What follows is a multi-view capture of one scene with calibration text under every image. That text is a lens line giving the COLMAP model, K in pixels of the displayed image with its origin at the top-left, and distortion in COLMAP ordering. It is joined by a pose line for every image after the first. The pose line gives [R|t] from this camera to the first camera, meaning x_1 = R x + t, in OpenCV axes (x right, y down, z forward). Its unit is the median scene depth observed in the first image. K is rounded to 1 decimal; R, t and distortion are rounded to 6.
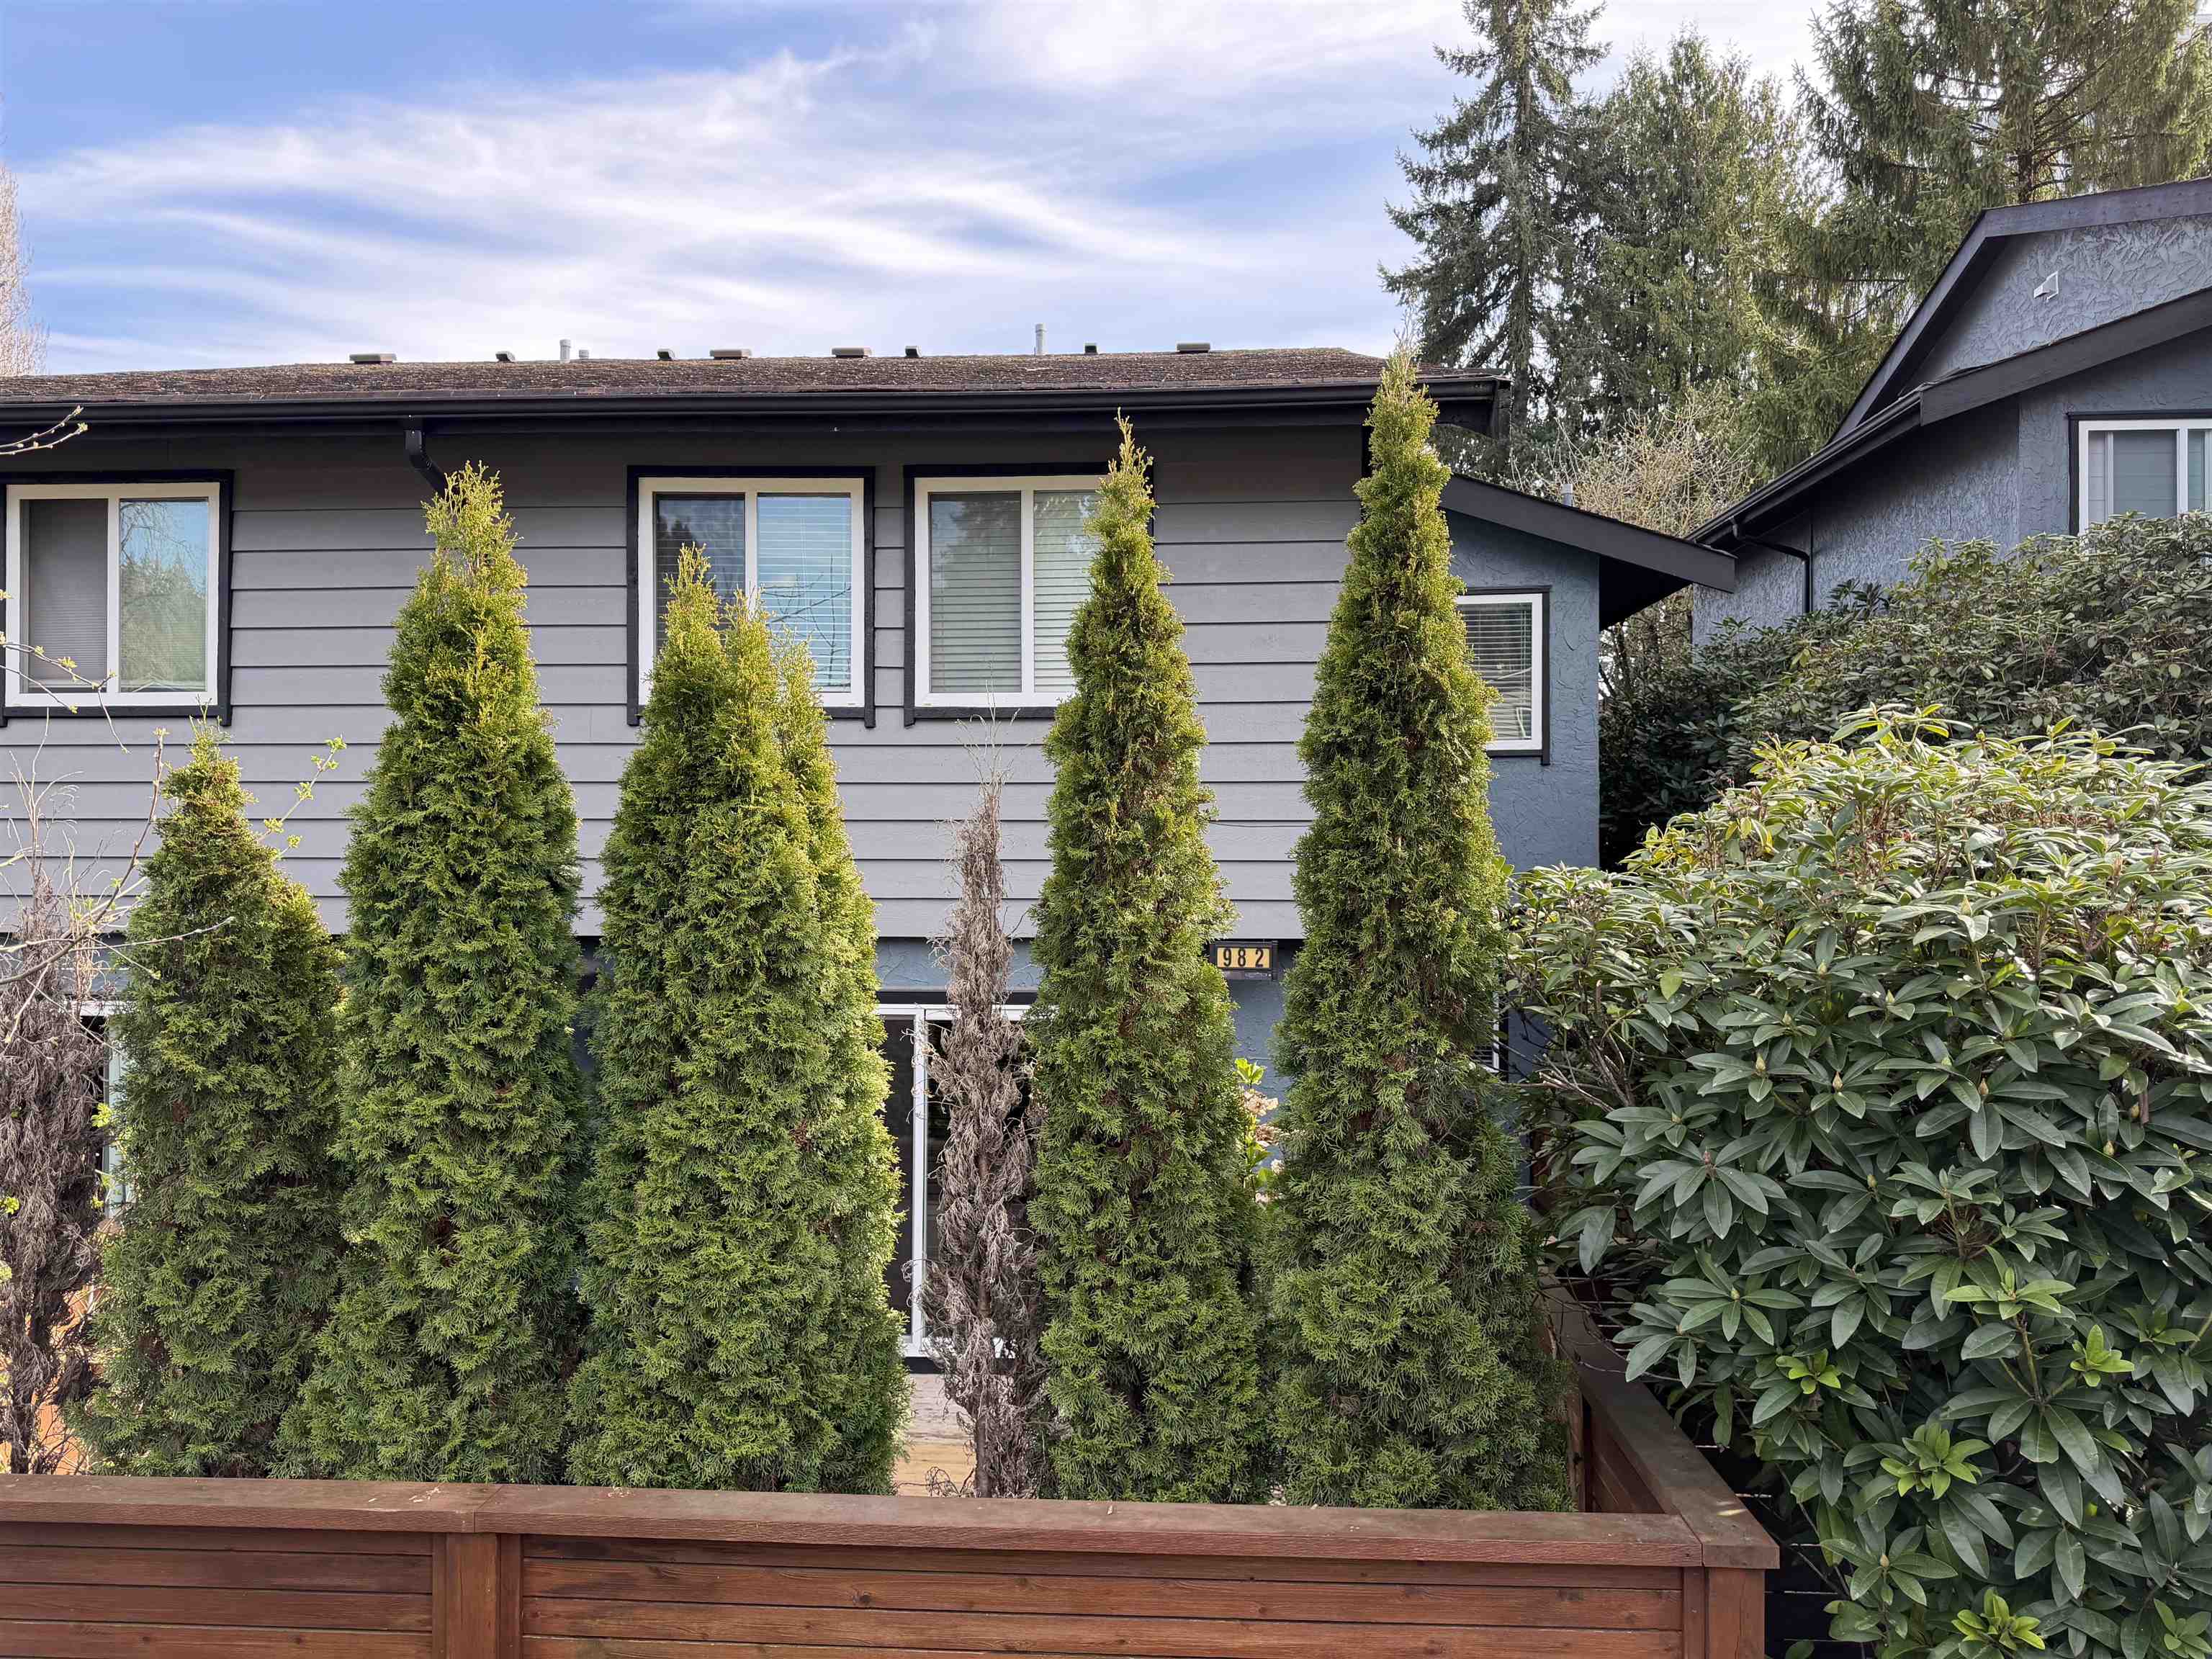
lens RADIAL K [[1552.5, 0, 1103.9], [0, 1552.5, 836.4], [0, 0, 1]] dist [0.003798, 0.000296]
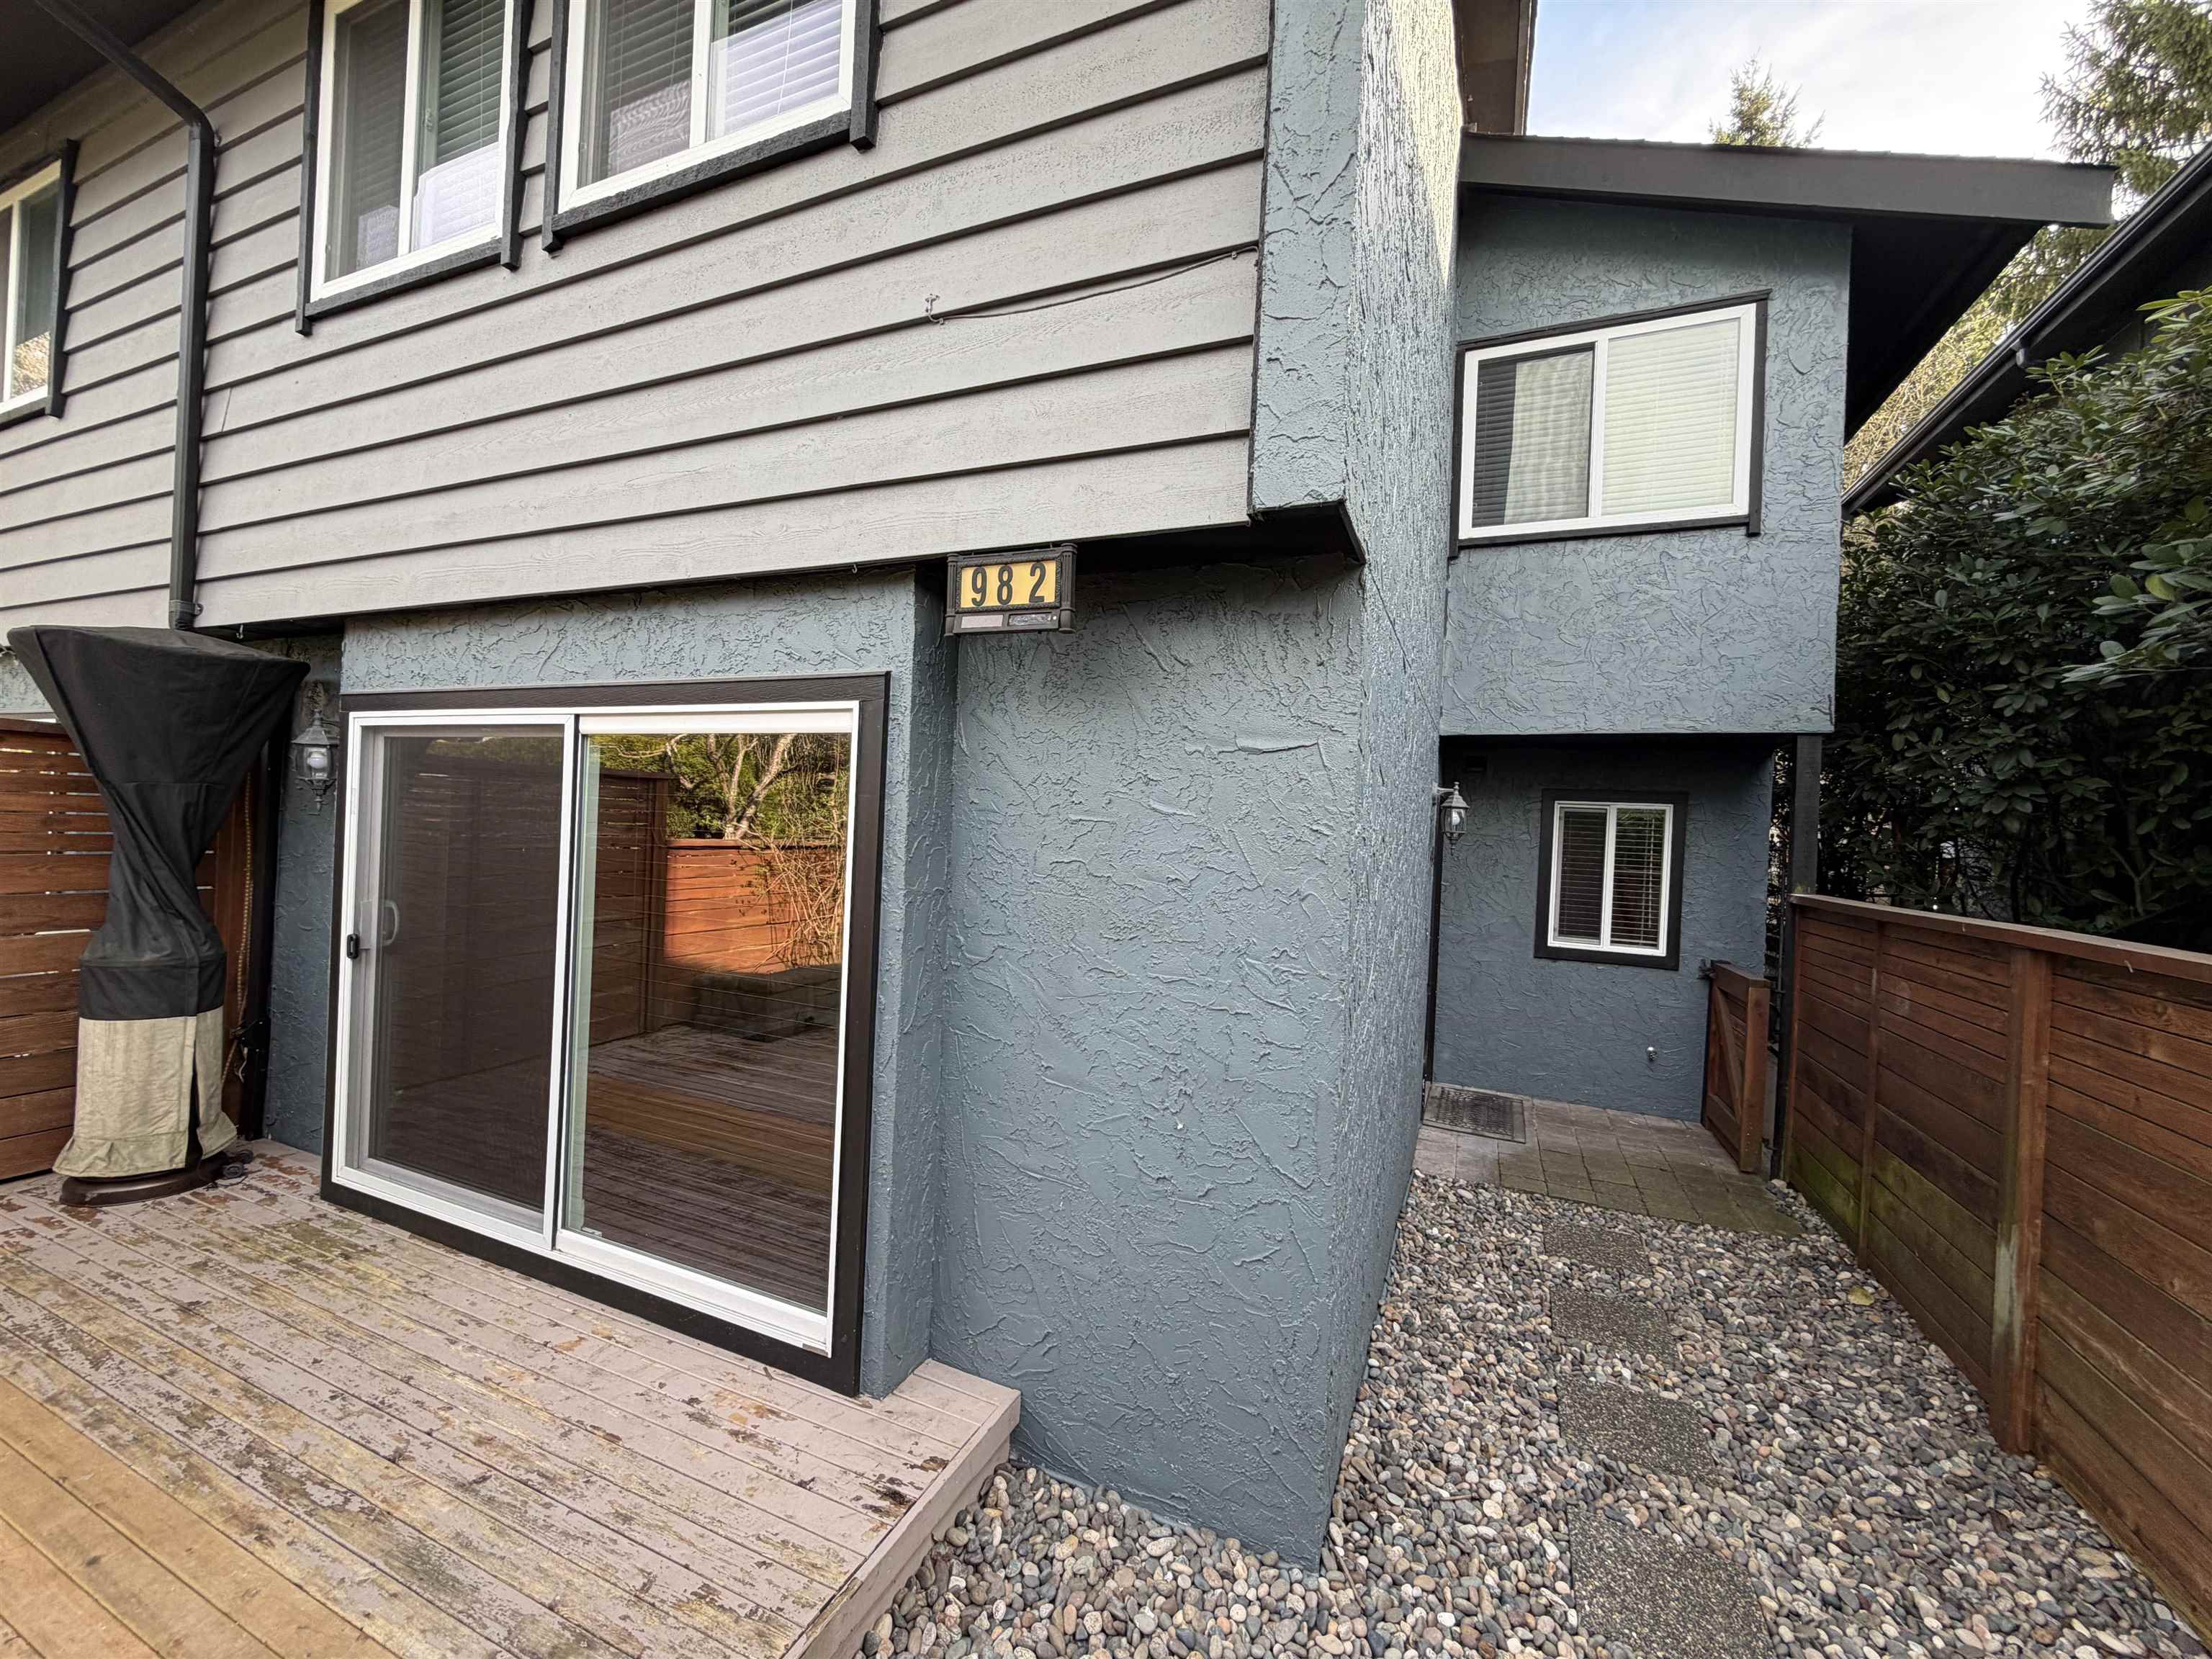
lens RADIAL K [[883.7, 0, 1108.4], [0, 883.7, 821.6], [0, 0, 1]] dist [-0.002298, -0.000163]
pose [[0.939452, 0.034426, -0.340946, 0.215581], [-0.036039, 0.999349, 0.001602, 0.150189], [0.340779, 0.010782, 0.940082, 0.752282]]
